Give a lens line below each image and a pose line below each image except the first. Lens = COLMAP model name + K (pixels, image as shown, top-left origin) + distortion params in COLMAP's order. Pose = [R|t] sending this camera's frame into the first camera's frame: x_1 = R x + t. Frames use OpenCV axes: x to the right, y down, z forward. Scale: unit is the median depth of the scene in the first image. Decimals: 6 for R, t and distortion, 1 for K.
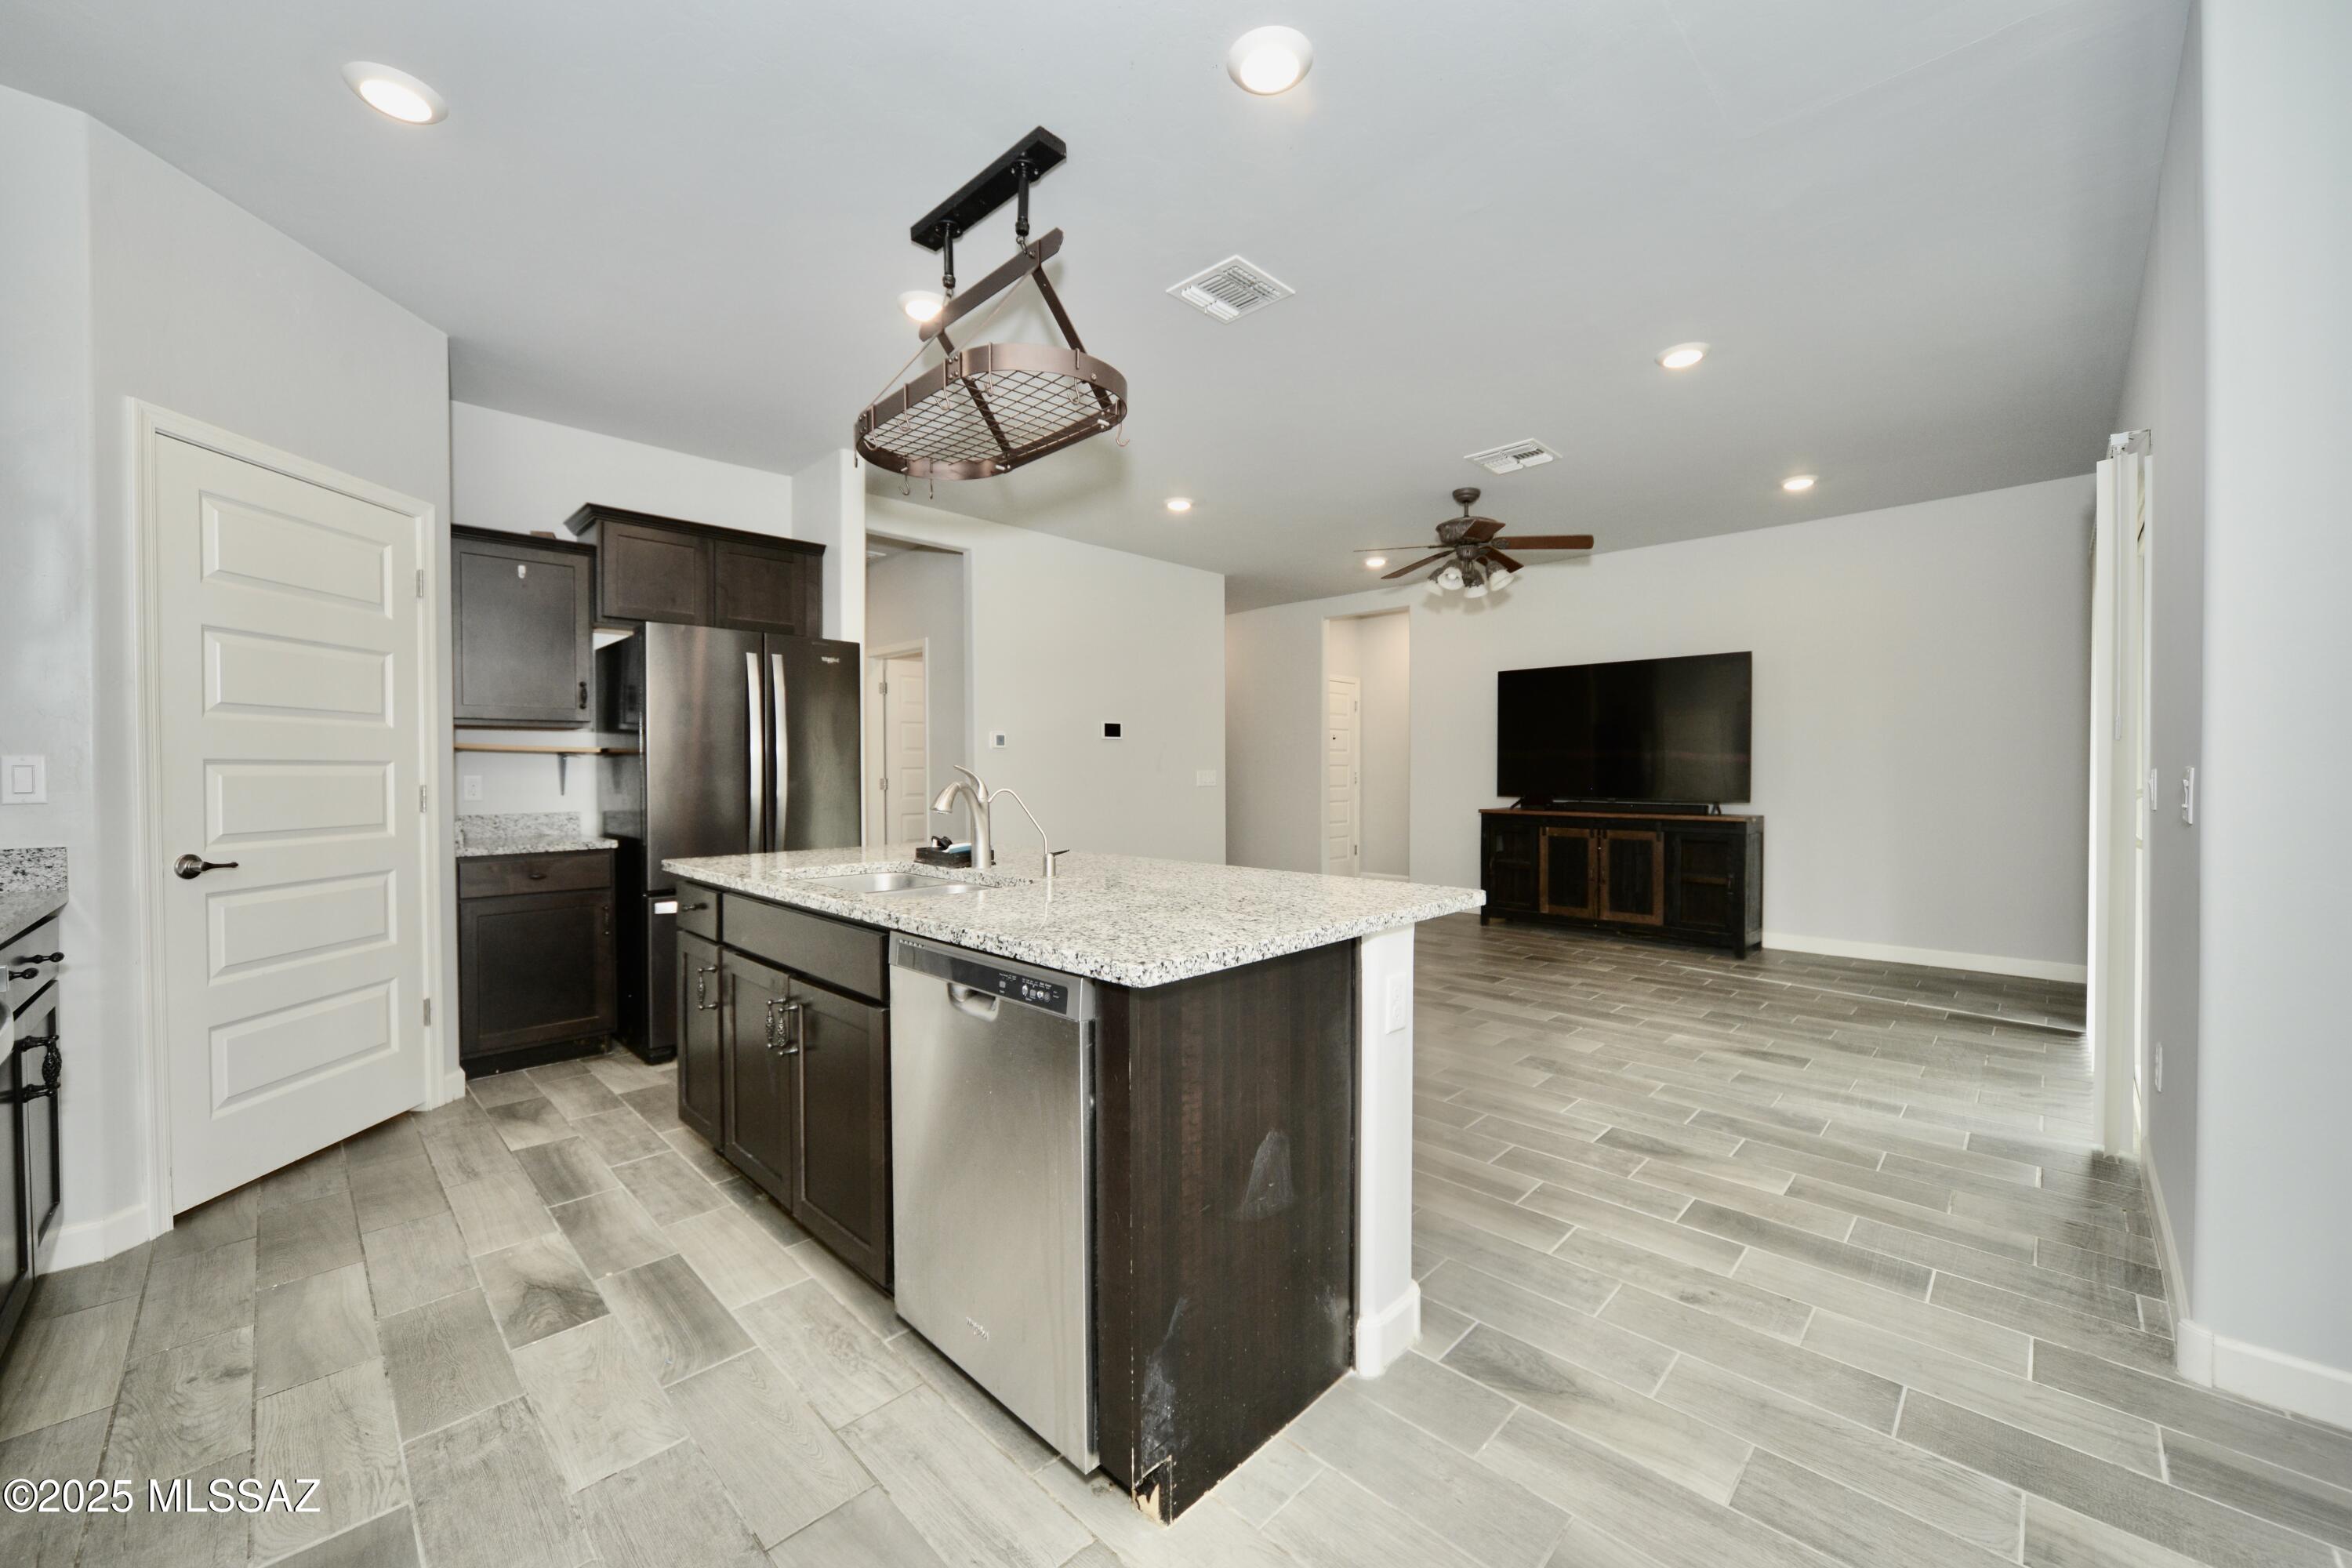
lens RADIAL K [[899.6, 0, 1164.6], [0, 899.6, 780.1], [0, 0, 1]] dist [-0.008285, 0.000167]
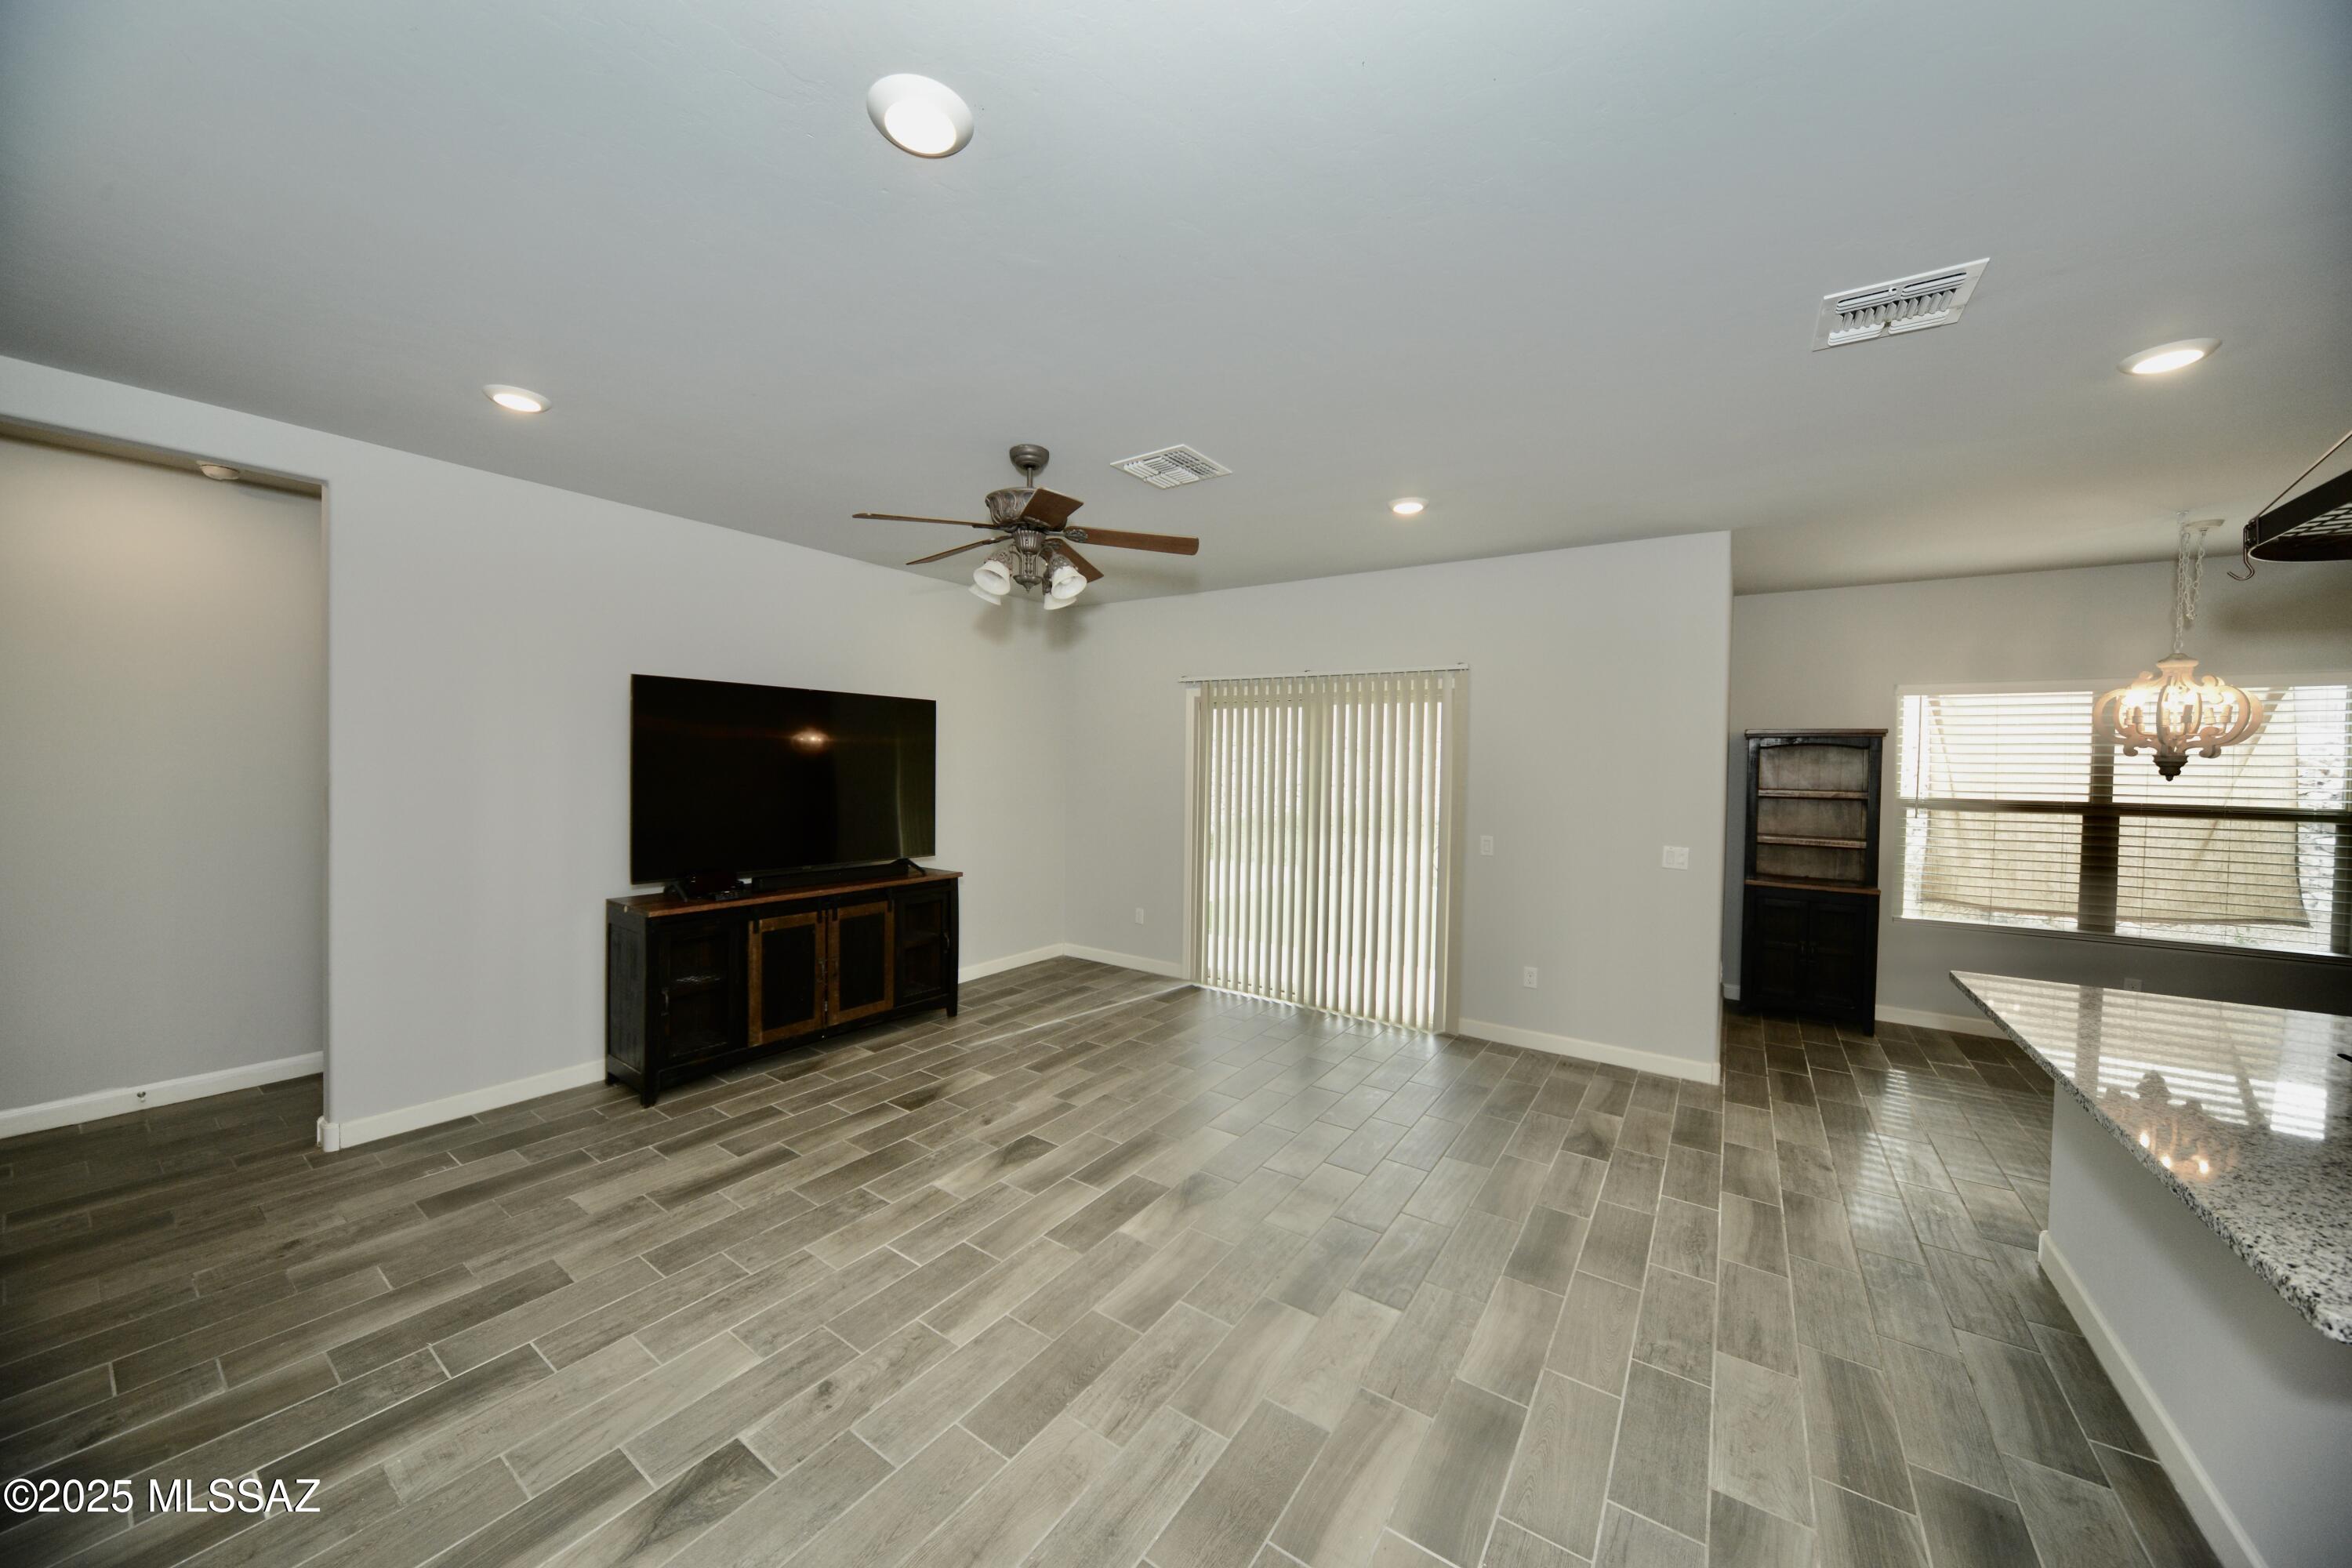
lens RADIAL K [[815.0, 0, 1165.6], [0, 815.0, 780.7], [0, 0, 1]] dist [-0.017042, 0.002286]
pose [[-0.172504, -0.023820, 0.984721, -0.559984], [-0.005845, 0.999715, 0.023158, -0.168079], [-0.984991, -0.001761, -0.172594, 1.922394]]
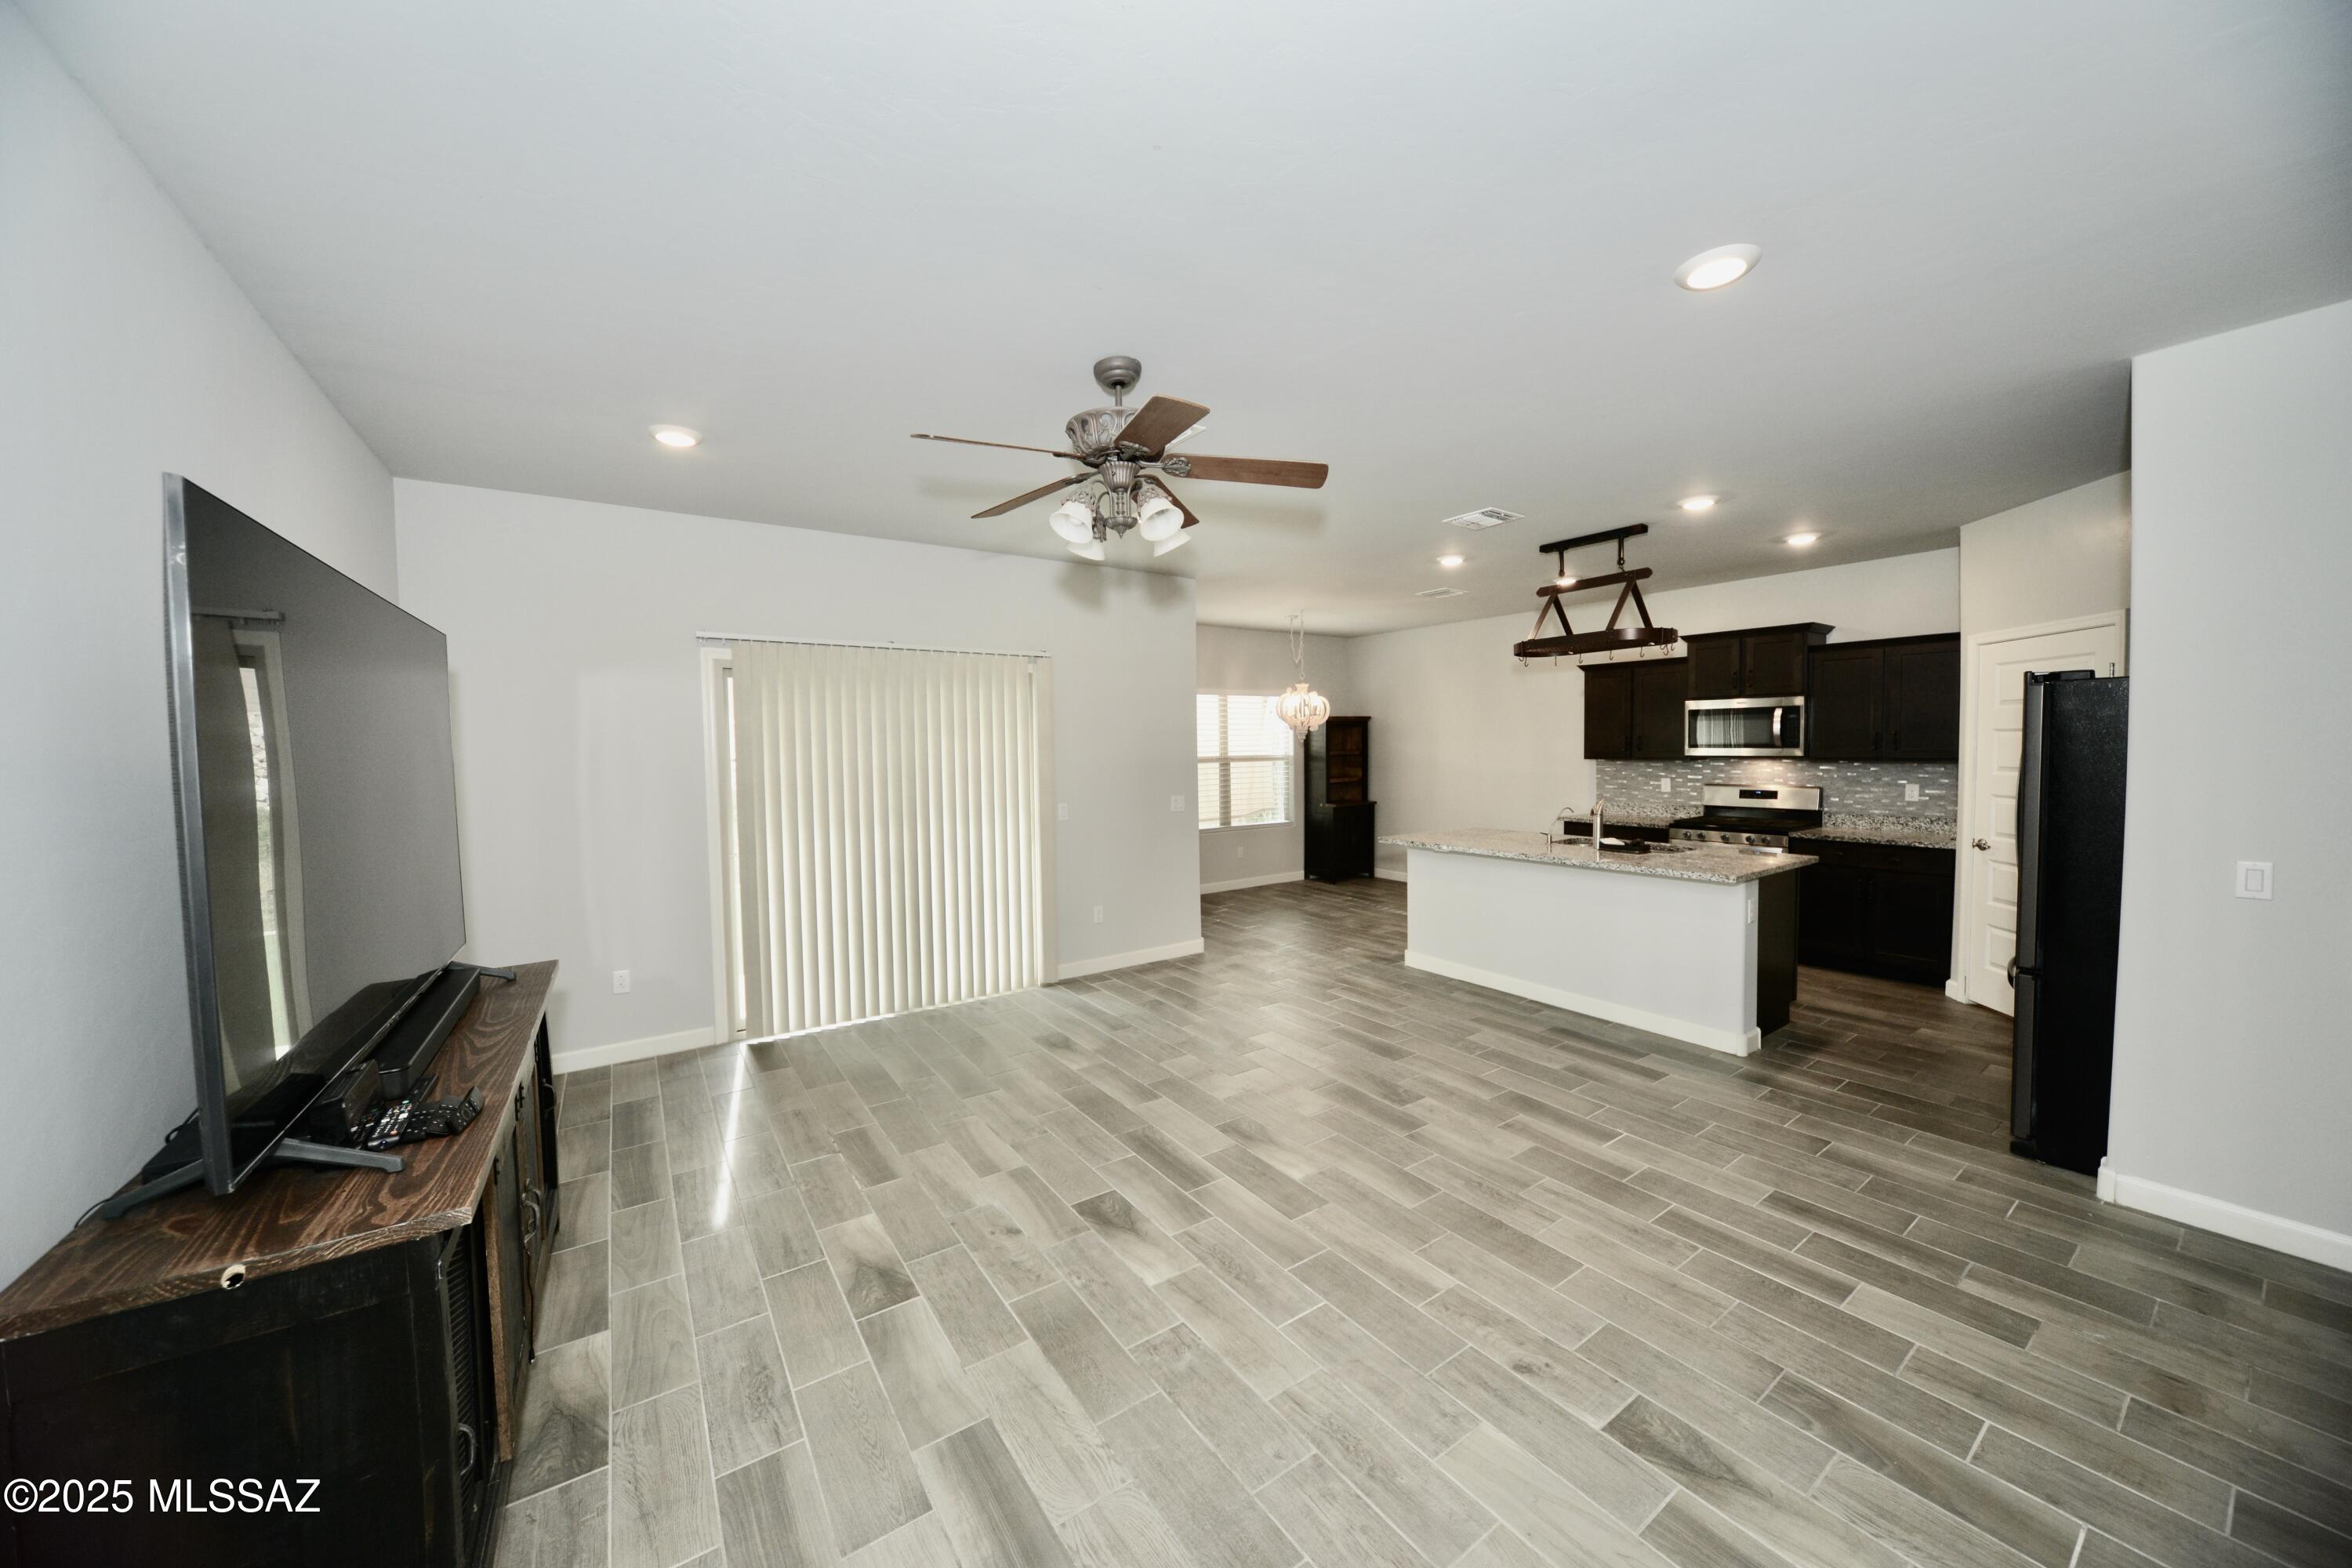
lens RADIAL K [[815.0, 0, 1165.6], [0, 815.0, 780.7], [0, 0, 1]] dist [-0.017042, 0.002286]
pose [[-0.982121, 0.008916, 0.188037, 0.410743], [0.019350, 0.998368, 0.053726, -0.174211], [-0.187251, 0.056404, -0.980691, 2.878991]]
